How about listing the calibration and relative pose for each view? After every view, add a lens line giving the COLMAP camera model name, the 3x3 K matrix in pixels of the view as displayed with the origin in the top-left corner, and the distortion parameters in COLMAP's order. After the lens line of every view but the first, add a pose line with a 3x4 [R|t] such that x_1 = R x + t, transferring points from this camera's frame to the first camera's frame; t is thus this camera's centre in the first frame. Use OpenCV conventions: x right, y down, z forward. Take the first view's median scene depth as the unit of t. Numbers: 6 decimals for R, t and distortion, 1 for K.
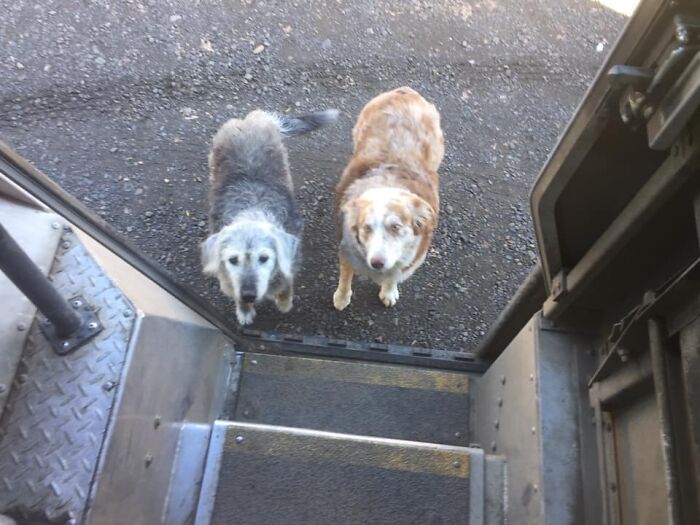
lens RADIAL K [[637.9, 0, 350.0], [0, 637.9, 262.5], [0, 0, 1]] dist [0.009753, 0.010701]
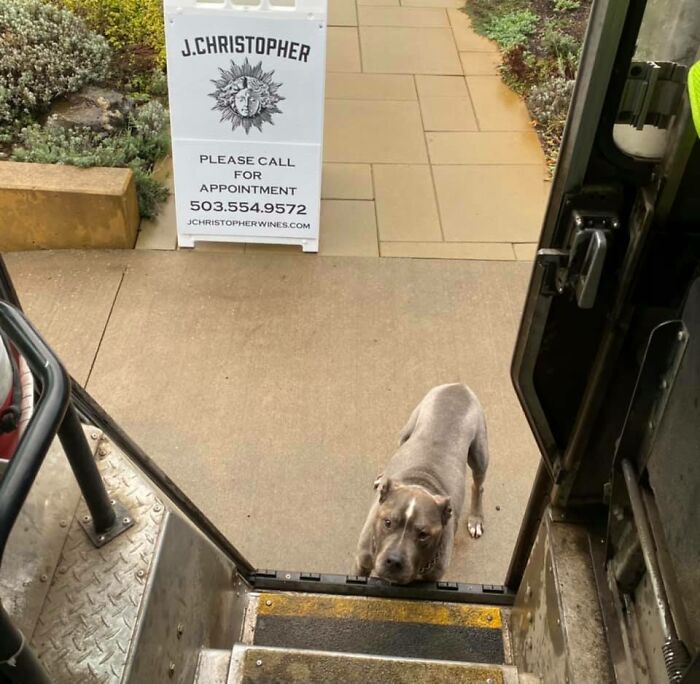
lens RADIAL K [[783.9, 0, 350.0], [0, 783.9, 342.0], [0, 0, 1]] dist [-0.006329, -0.016345]
pose [[0.997858, -0.063824, -0.014322, 0.015069], [0.056367, 0.950116, -0.306761, 0.239558], [0.033186, 0.305297, 0.951679, -0.347186]]
